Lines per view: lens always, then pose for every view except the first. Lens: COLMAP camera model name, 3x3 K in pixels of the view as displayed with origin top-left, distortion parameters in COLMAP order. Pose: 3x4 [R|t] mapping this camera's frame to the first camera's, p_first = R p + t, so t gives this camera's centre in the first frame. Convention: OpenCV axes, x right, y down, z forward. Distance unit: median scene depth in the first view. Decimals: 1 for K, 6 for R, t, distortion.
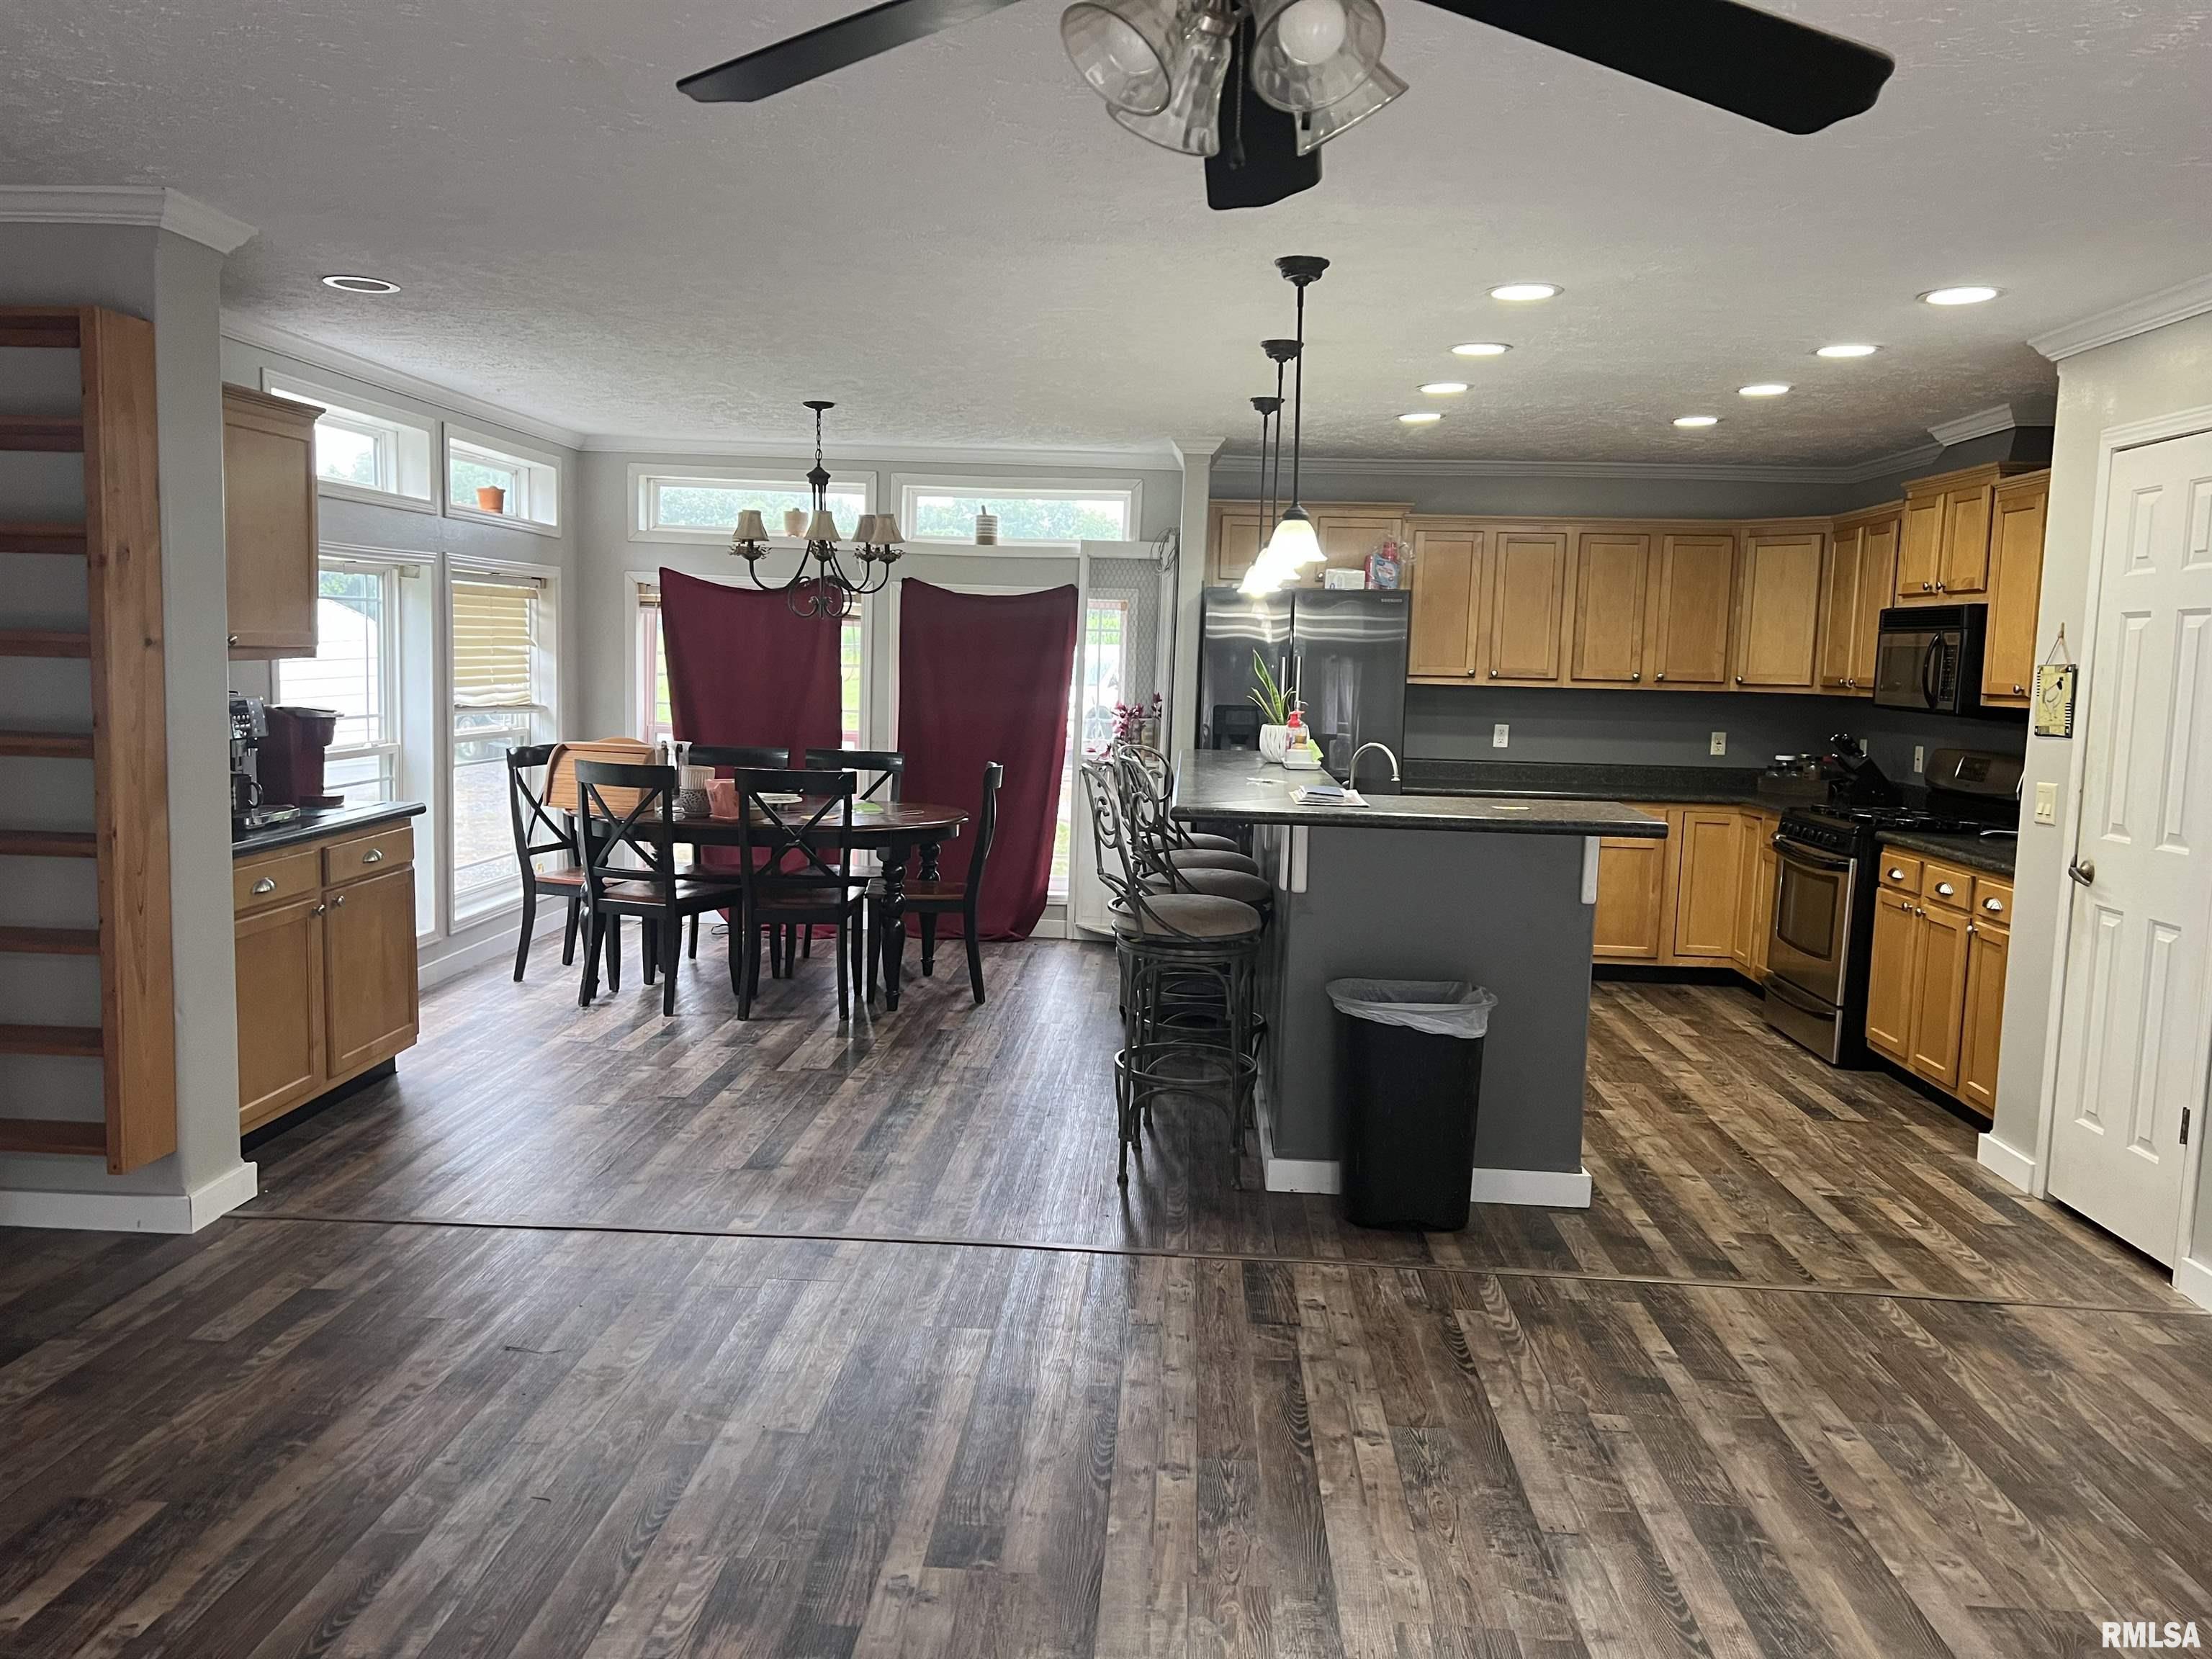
lens RADIAL K [[1677.7, 0, 1106.0], [0, 1677.7, 829.5], [0, 0, 1]] dist [0.065000, -0.070340]
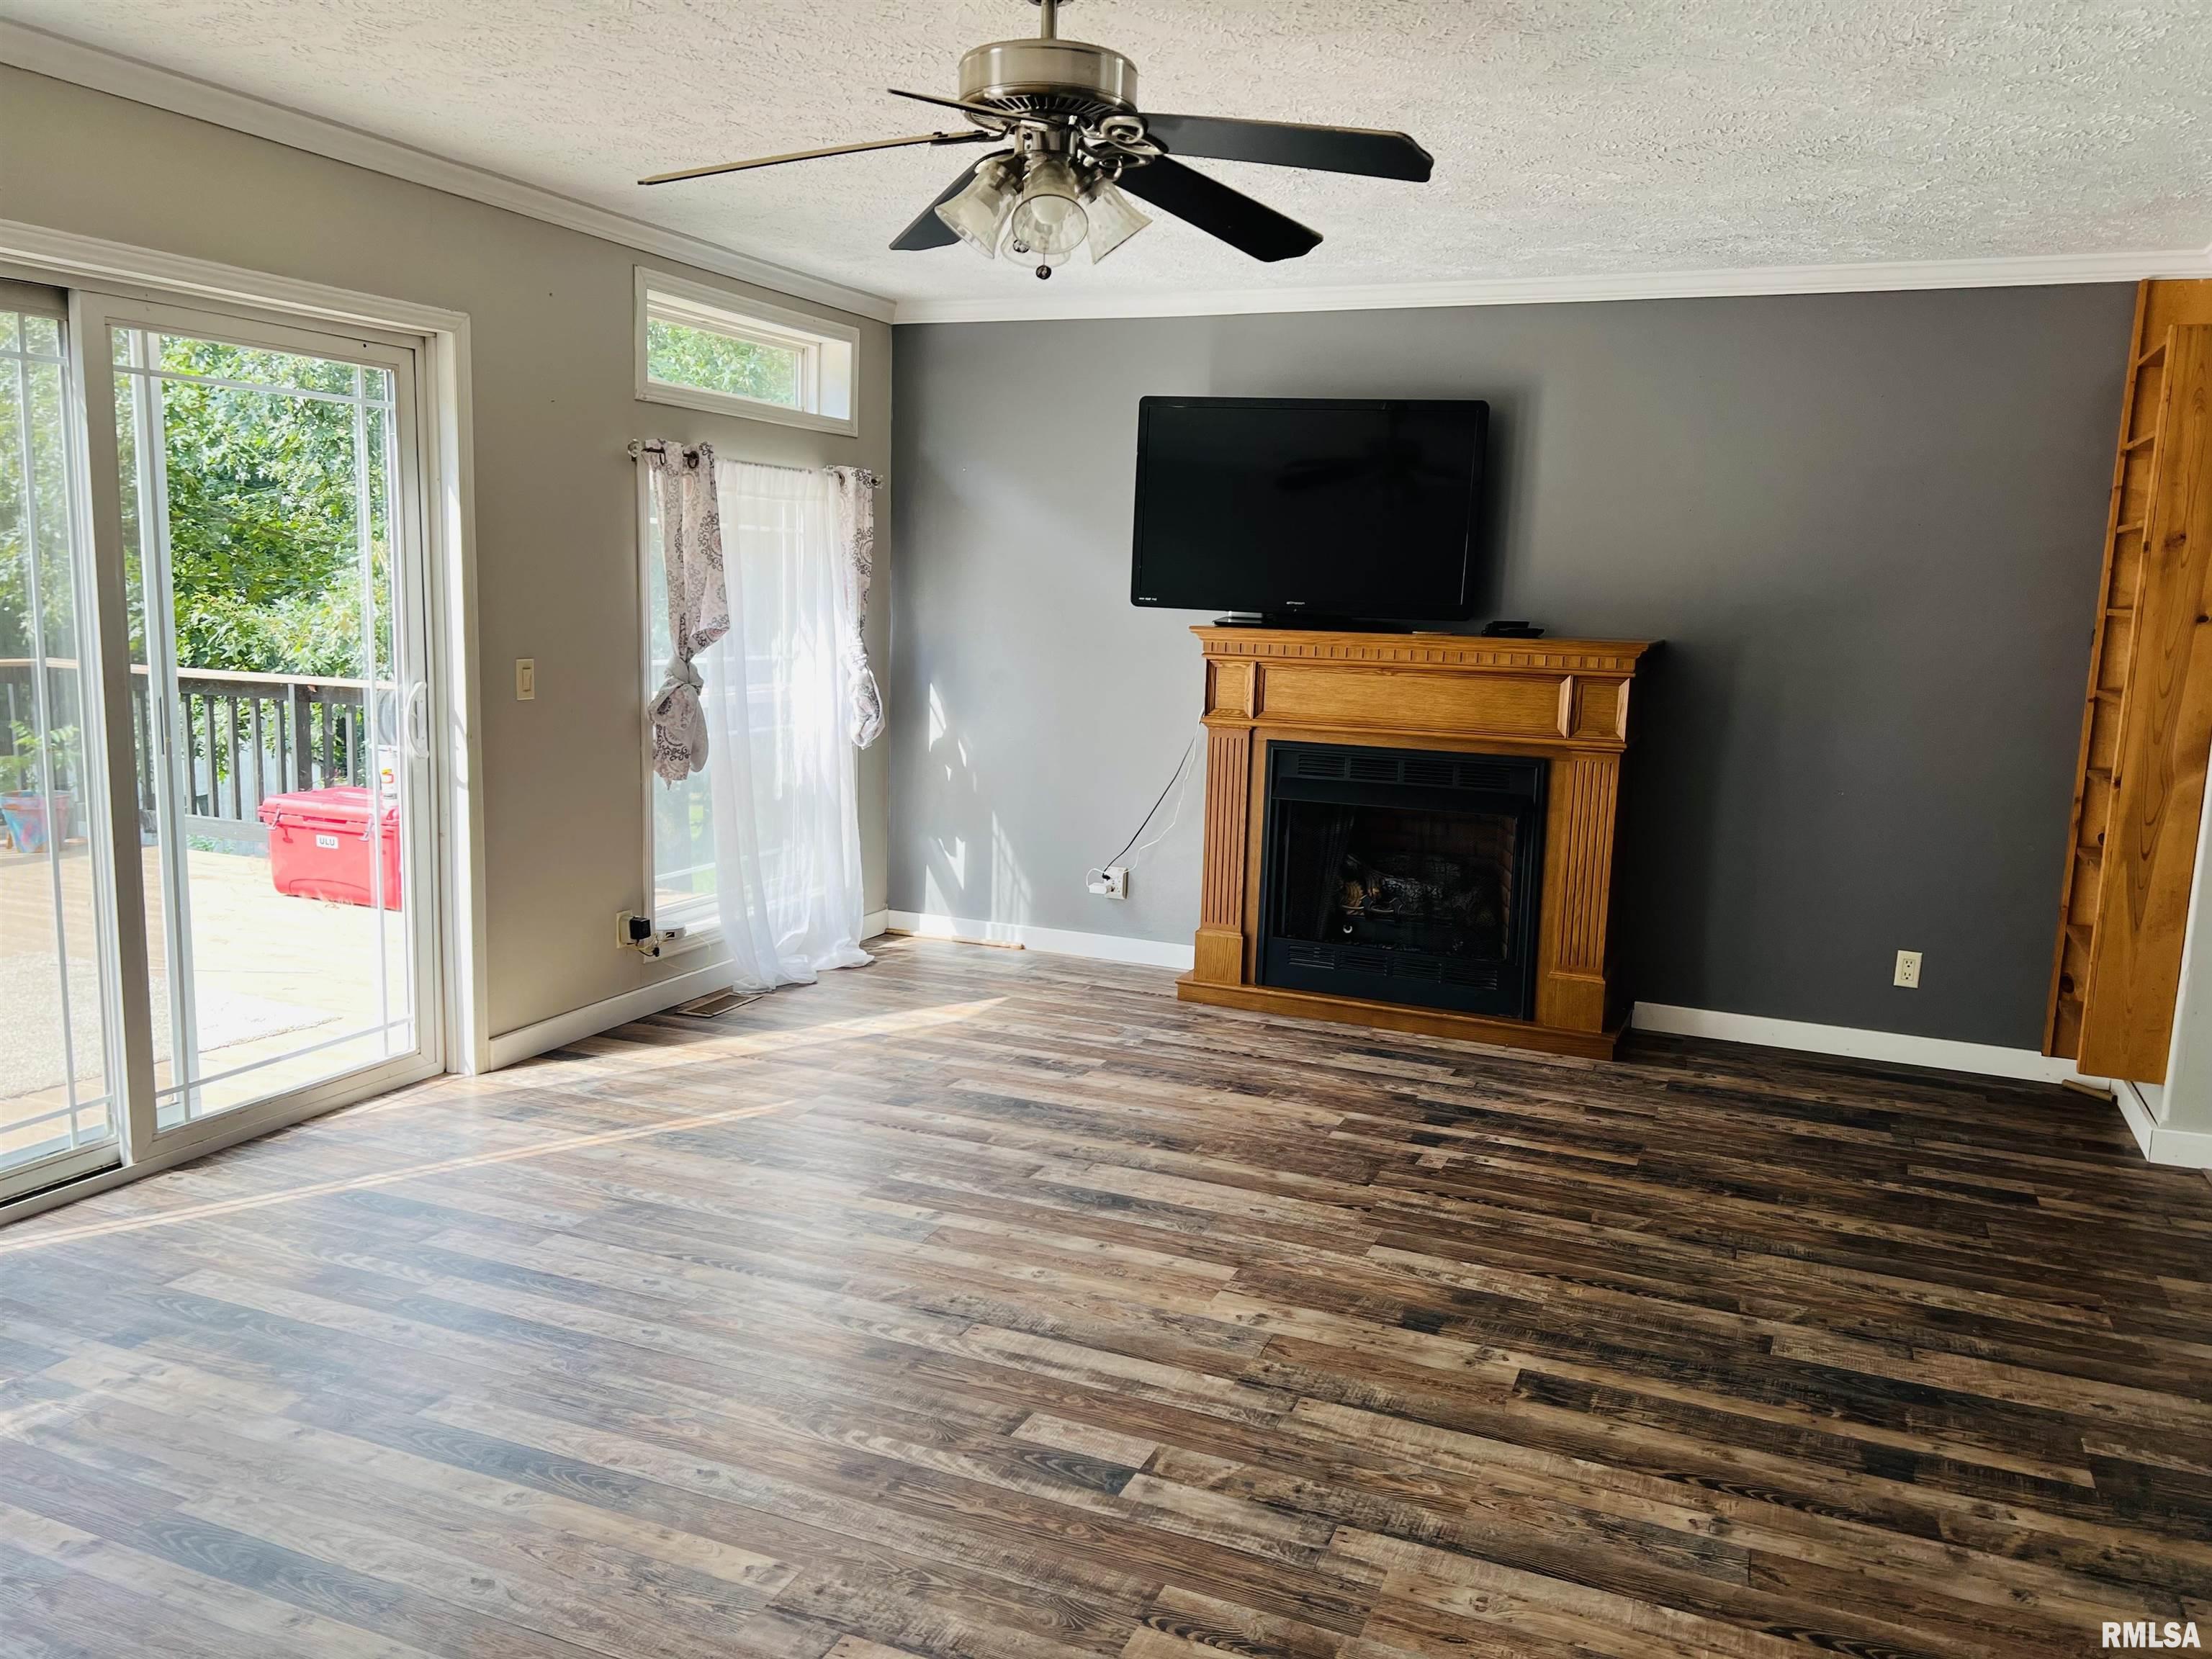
lens RADIAL K [[1673.2, 0, 1114.7], [0, 1673.2, 821.9], [0, 0, 1]] dist [0.070421, -0.077261]
pose [[-0.336284, 0.099760, -0.936462, 0.683230], [-0.140796, 0.977872, 0.154731, -0.051261], [0.931176, 0.183884, -0.314797, 0.675564]]
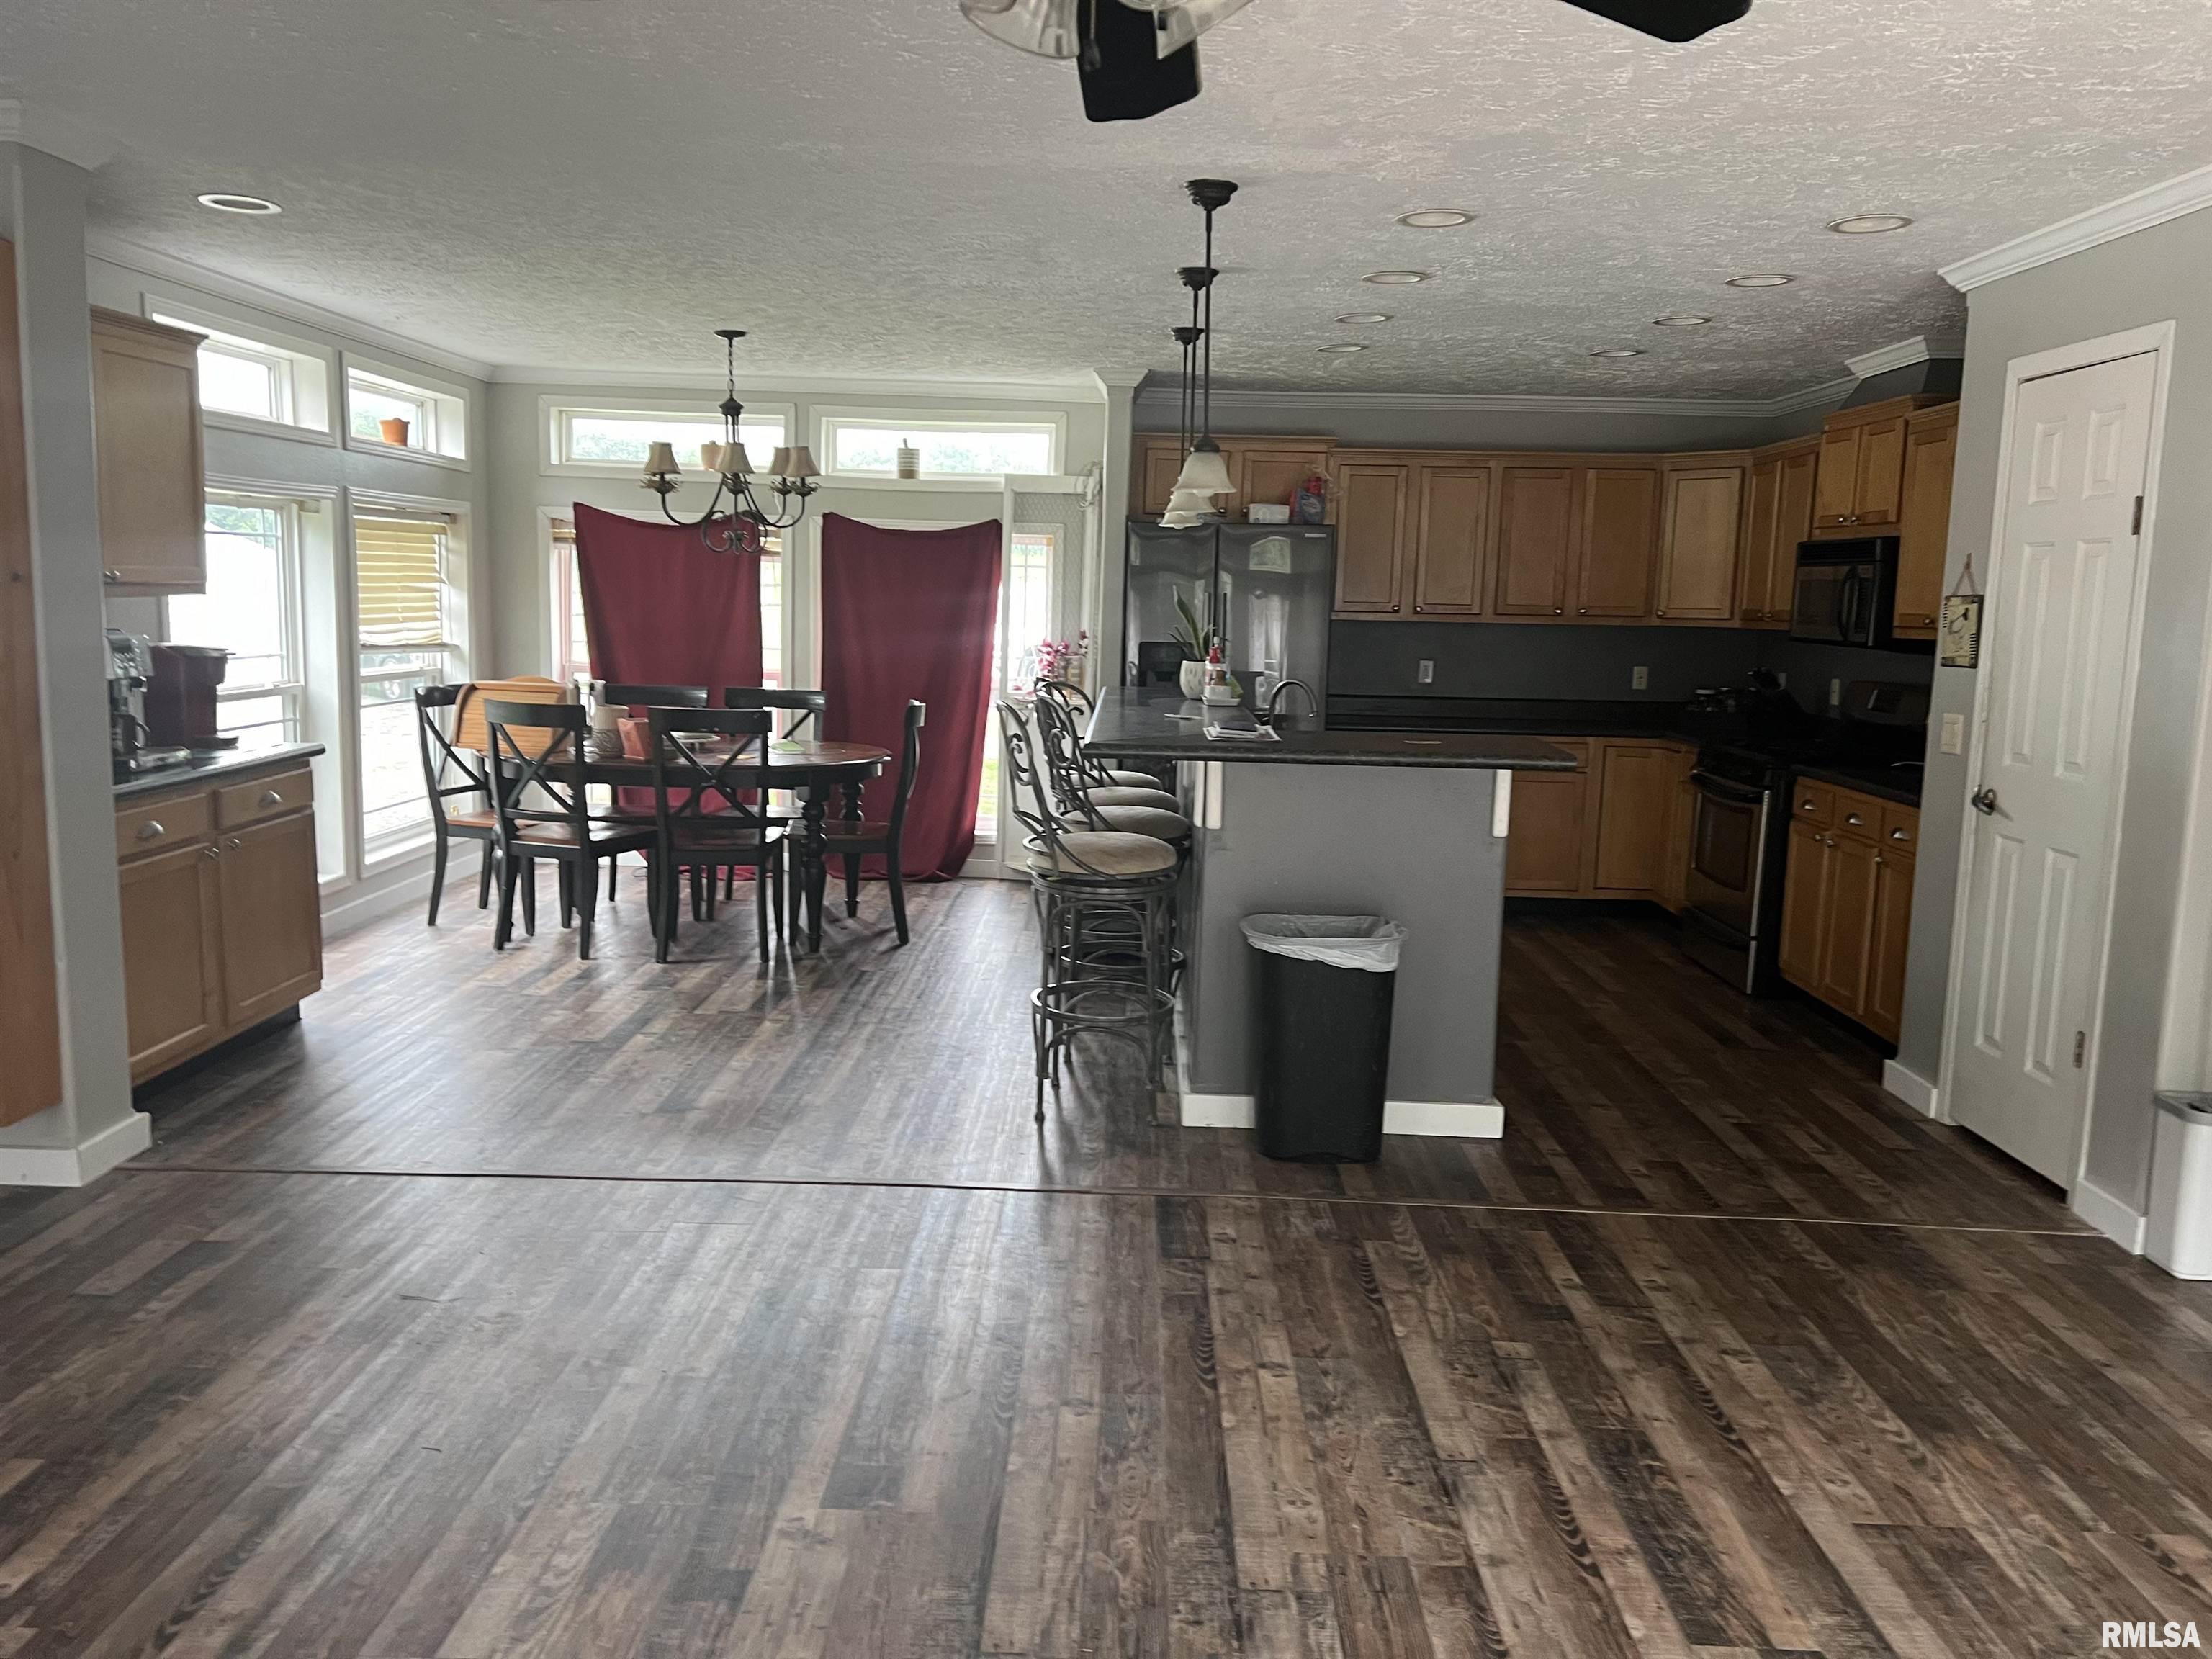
lens RADIAL K [[1673.2, 0, 1114.7], [0, 1673.2, 821.9], [0, 0, 1]] dist [0.070421, -0.077261]
pose [[0.999342, -0.007858, 0.035400, 0.021320], [0.006754, 0.999491, 0.031183, 0.002272], [-0.035627, -0.030923, 0.998887, 0.011159]]
